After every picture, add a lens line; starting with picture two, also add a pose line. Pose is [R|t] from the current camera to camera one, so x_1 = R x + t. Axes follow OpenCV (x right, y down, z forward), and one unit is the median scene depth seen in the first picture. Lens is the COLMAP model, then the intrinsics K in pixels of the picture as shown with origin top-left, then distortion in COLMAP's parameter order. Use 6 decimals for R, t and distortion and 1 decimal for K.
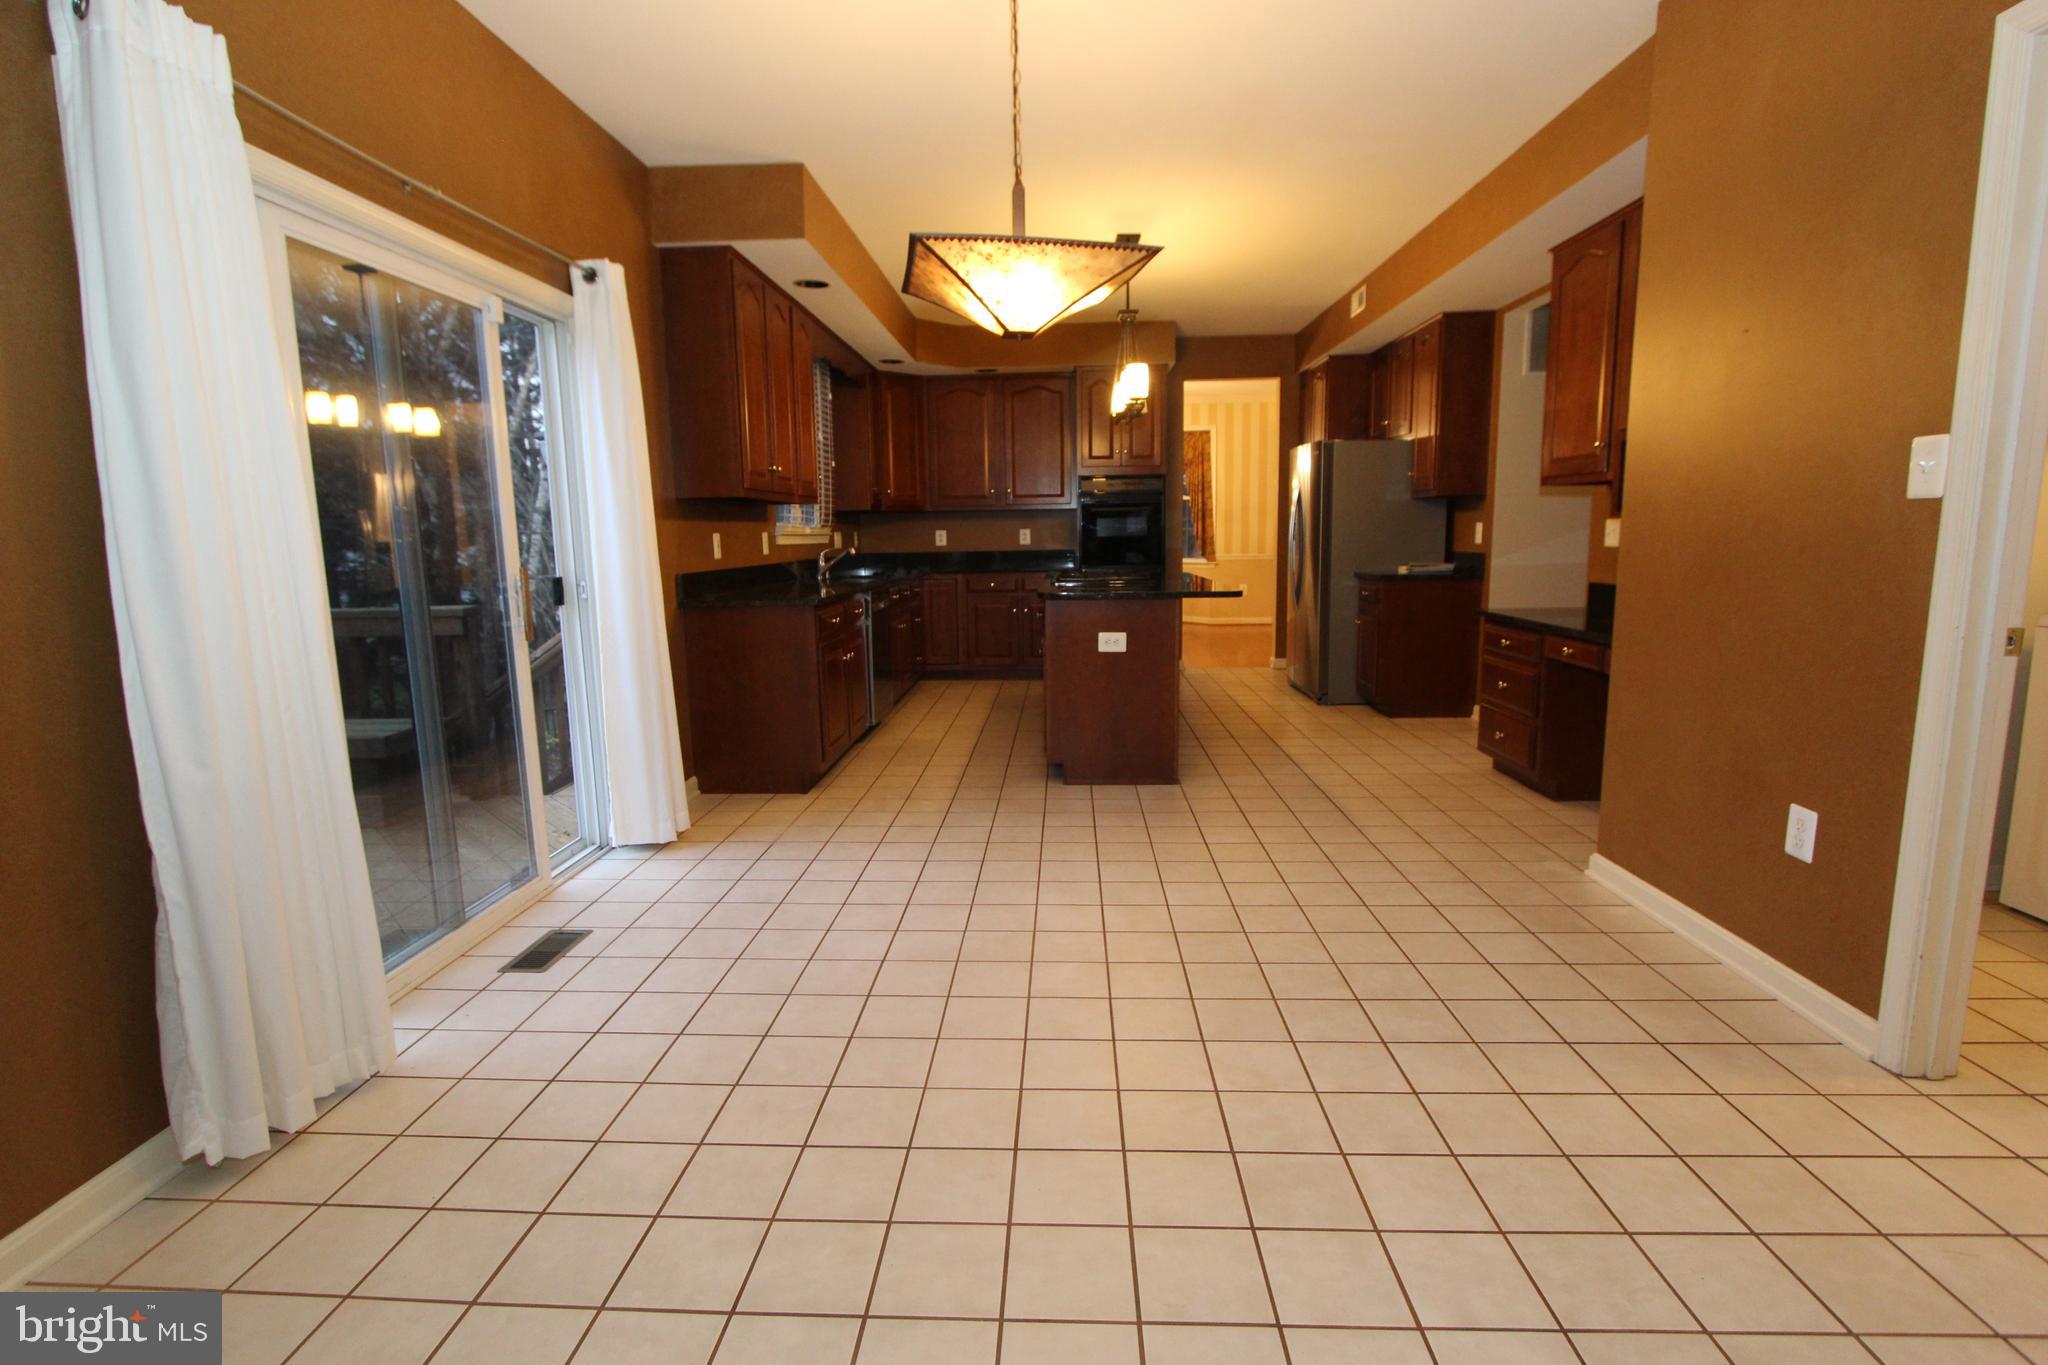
lens RADIAL K [[943.8, 0, 1027.7], [0, 943.8, 669.2], [0, 0, 1]] dist [-0.021122, 0.001535]
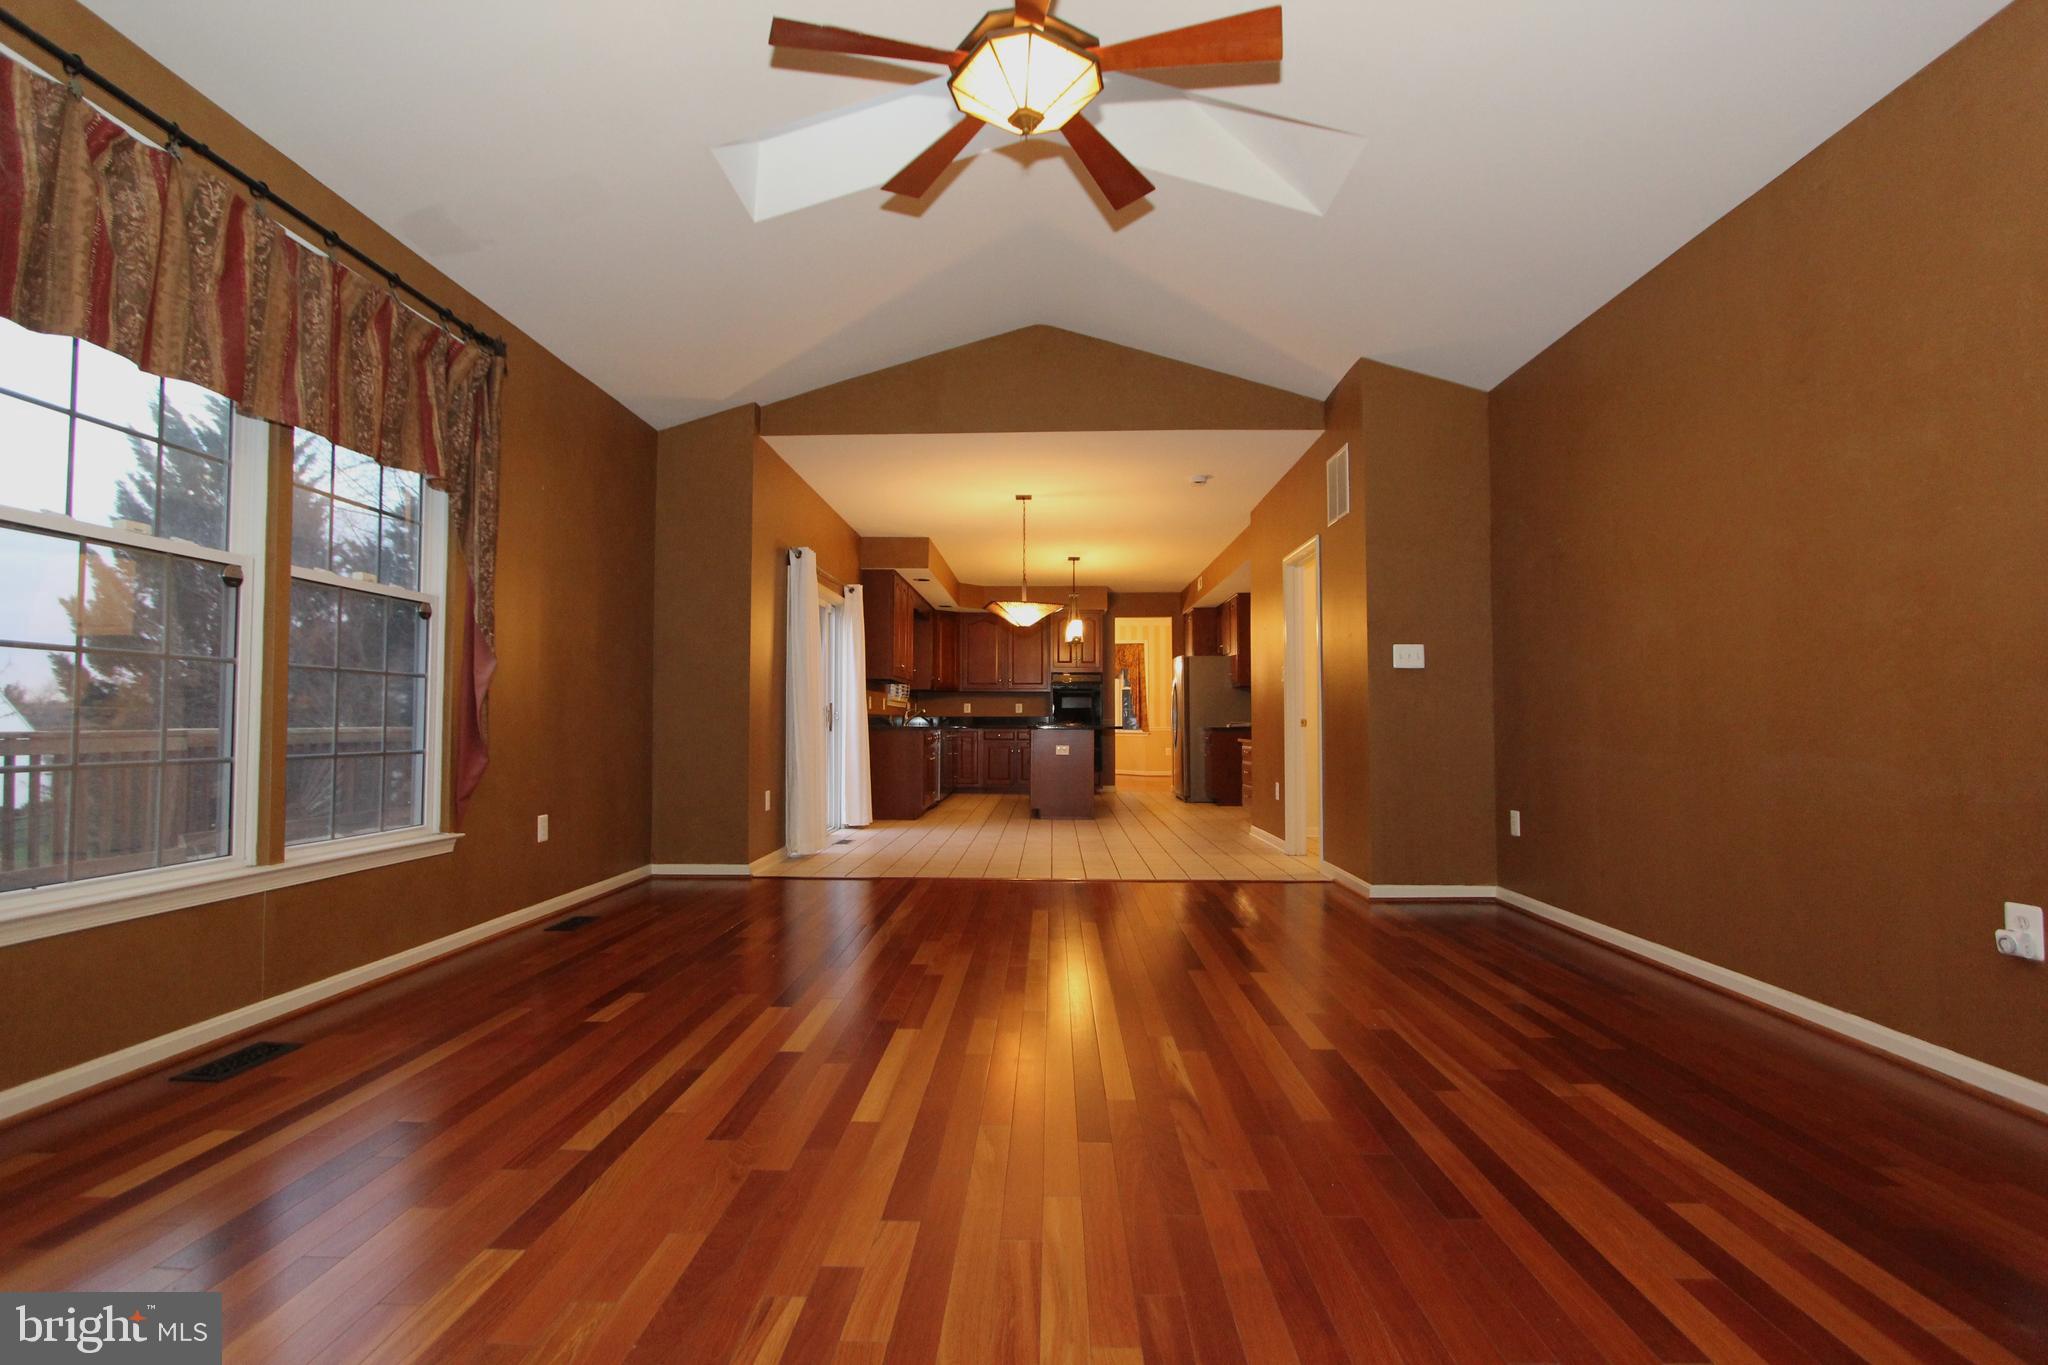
lens RADIAL K [[943.8, 0, 1010.8], [0, 943.8, 682.9], [0, 0, 1]] dist [-0.021122, 0.001535]
pose [[0.999845, 0.017346, -0.003122, -0.015016], [-0.017623, 0.981936, -0.188393, 0.153244], [-0.000203, 0.188419, 0.982089, -0.754051]]
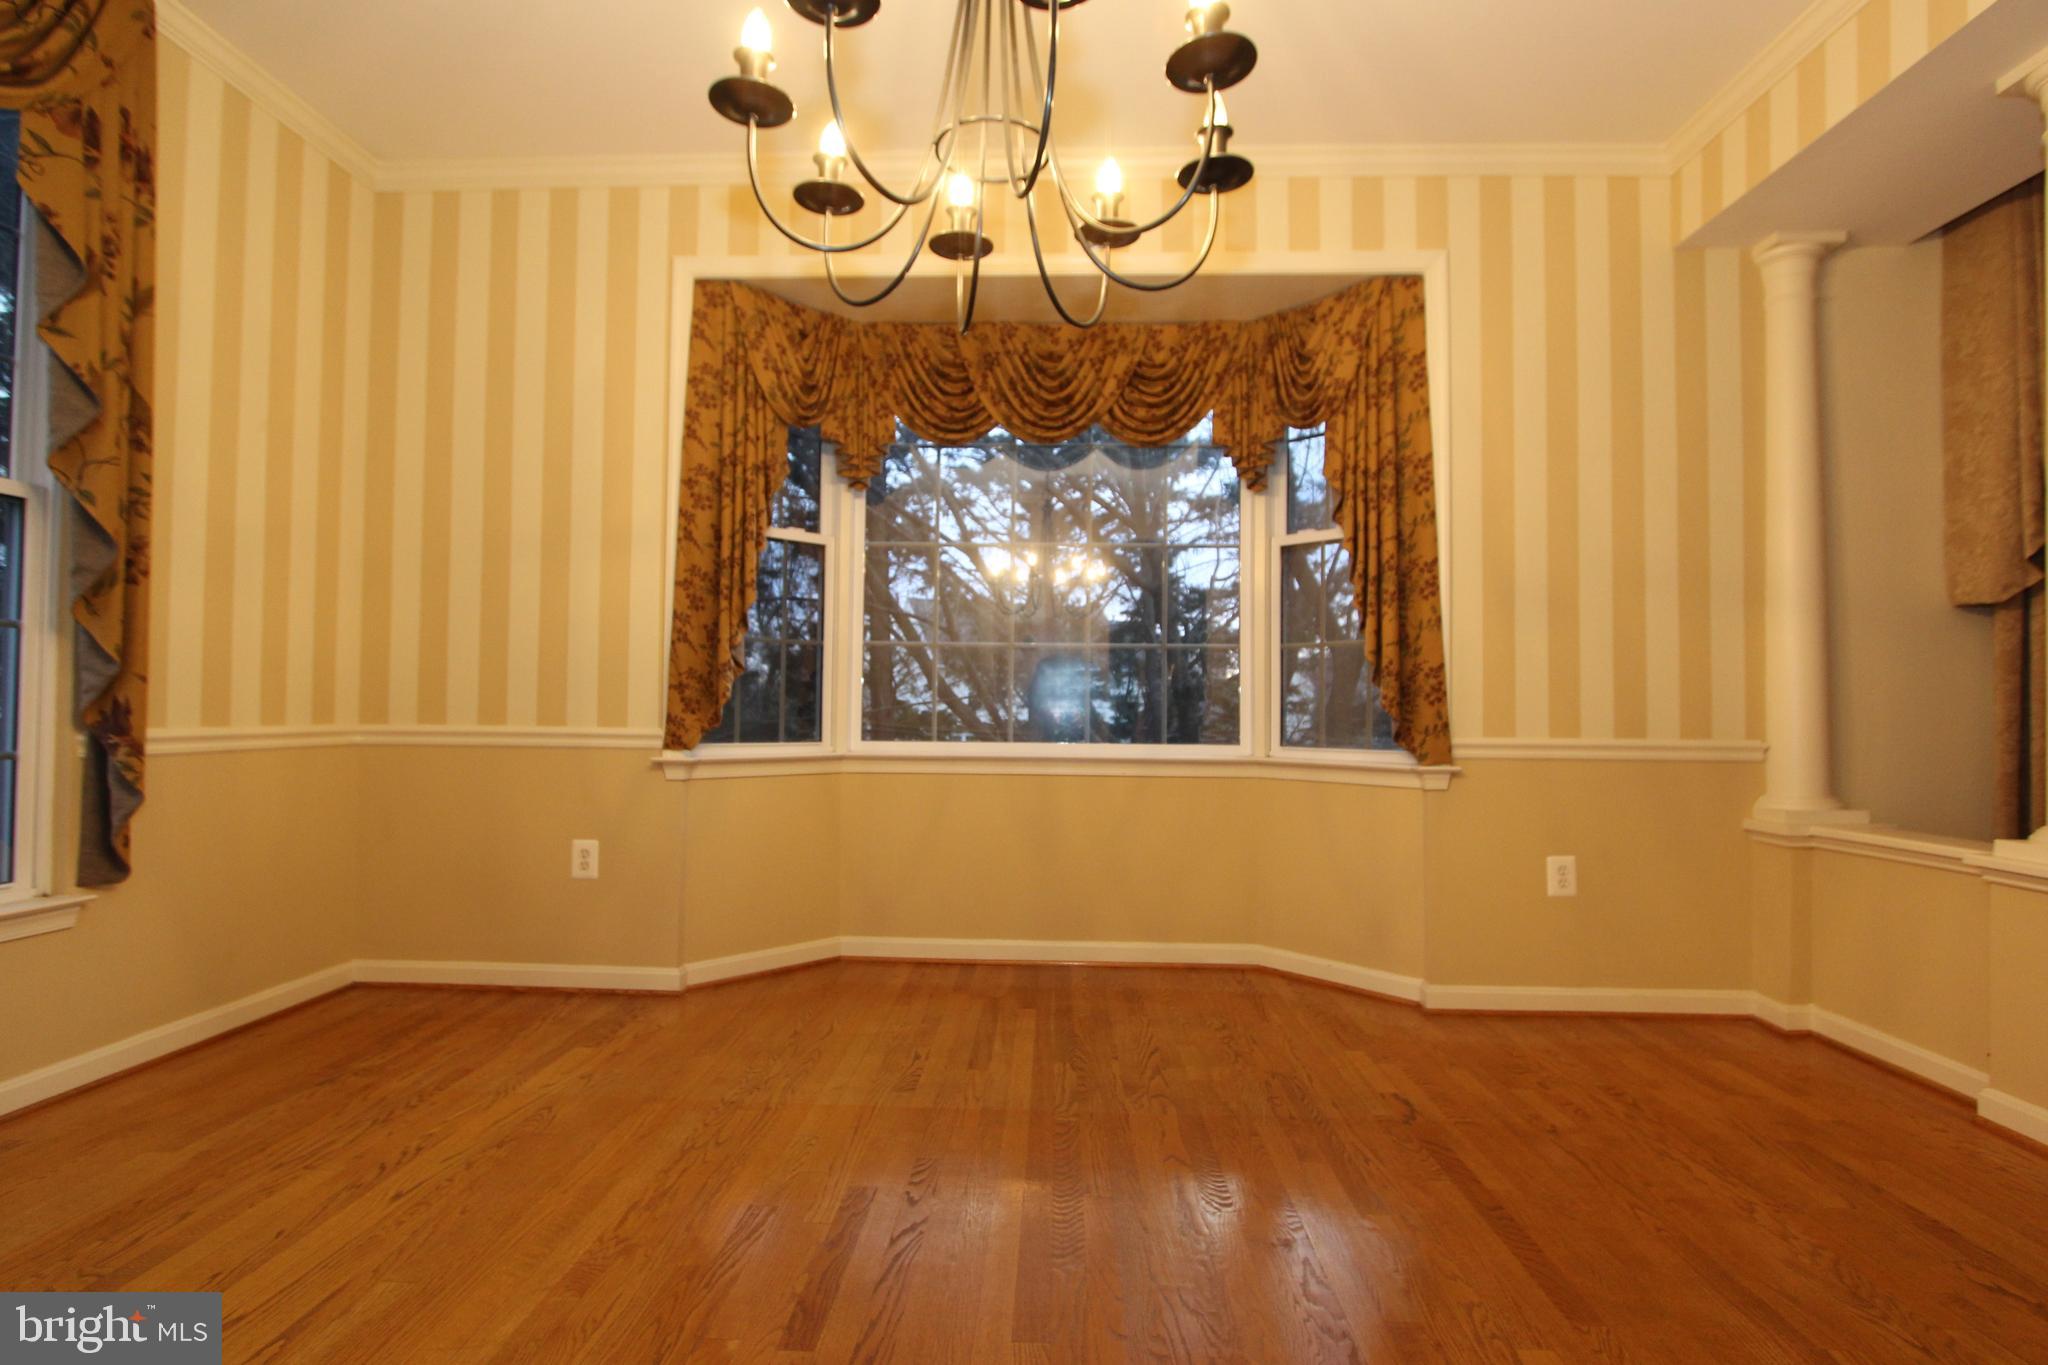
lens RADIAL K [[943.8, 0, 1024.9], [0, 943.8, 692.9], [0, 0, 1]] dist [-0.021122, 0.001535]
pose [[0.999653, 0.026304, 0.001285, 0.158065], [-0.025737, 0.986122, -0.164016, -0.169420], [-0.005581, 0.163926, 0.986457, 1.430706]]
